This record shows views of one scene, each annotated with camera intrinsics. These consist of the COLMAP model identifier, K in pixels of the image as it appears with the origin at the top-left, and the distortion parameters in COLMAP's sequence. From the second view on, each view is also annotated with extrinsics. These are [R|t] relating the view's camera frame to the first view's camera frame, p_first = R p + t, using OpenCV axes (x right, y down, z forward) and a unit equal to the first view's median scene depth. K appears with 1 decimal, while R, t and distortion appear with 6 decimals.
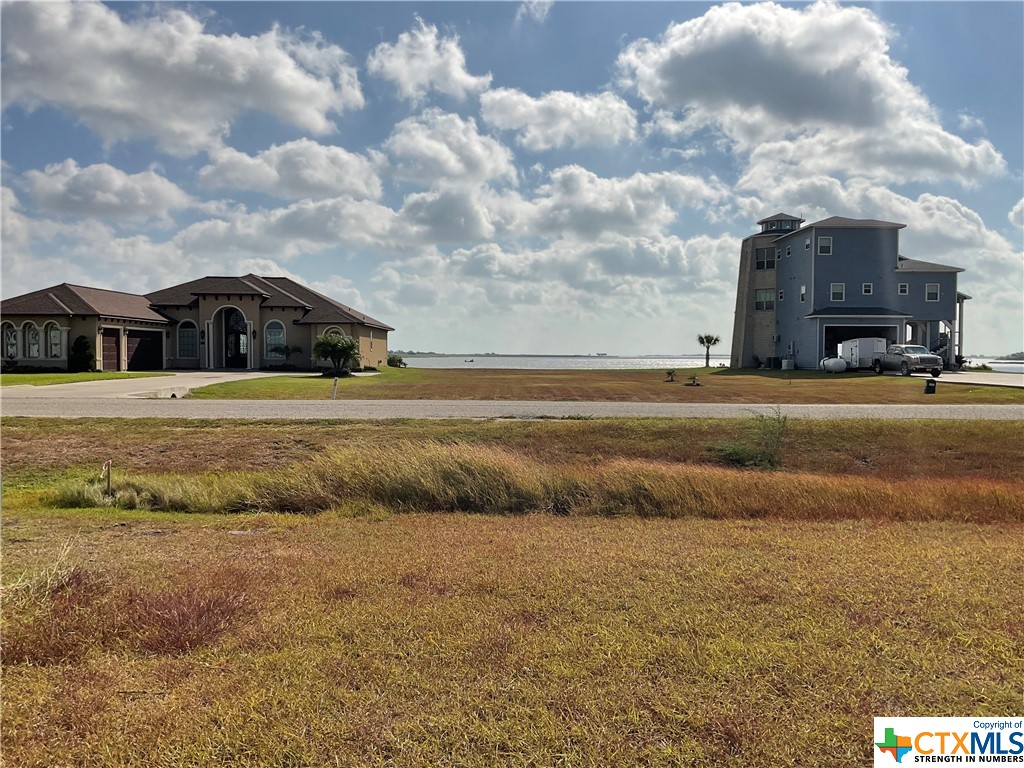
lens RADIAL K [[861.2, 0, 502.7], [0, 861.2, 381.3], [0, 0, 1]] dist [0.055624, 0.004151]
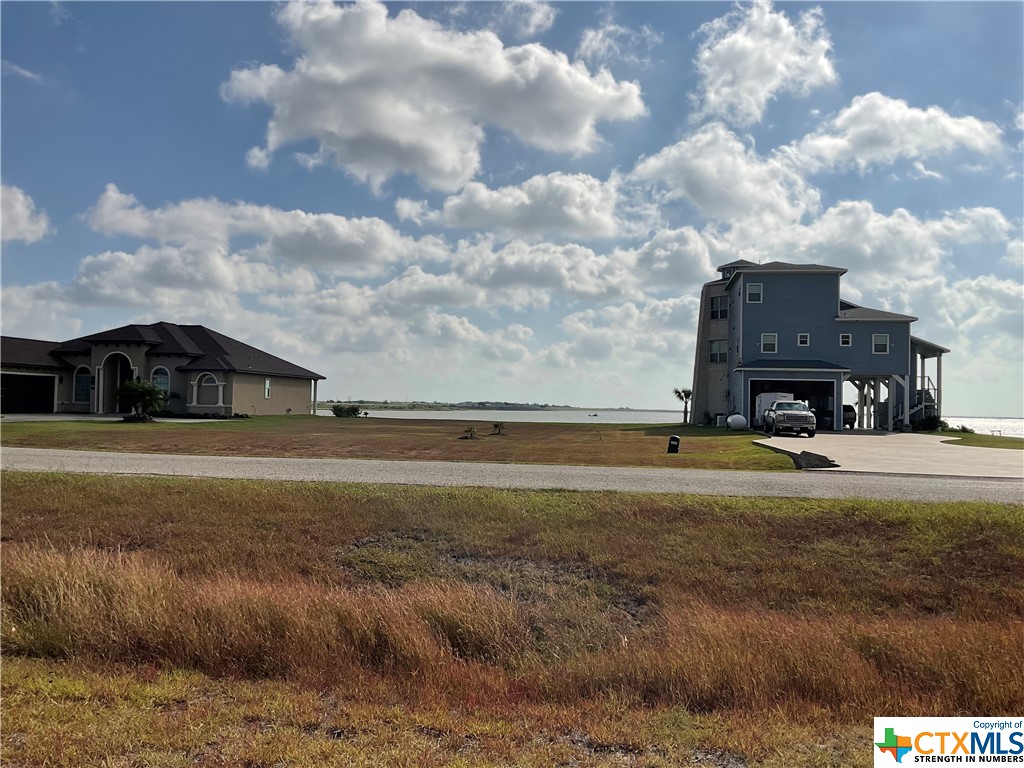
lens RADIAL K [[861.2, 0, 515.1], [0, 861.2, 383.8], [0, 0, 1]] dist [0.055624, 0.004151]
pose [[0.984238, 0.012530, -0.176403, 0.326514], [-0.023069, 0.998060, -0.057820, -0.001029], [0.175336, 0.060978, 0.982618, 0.068476]]
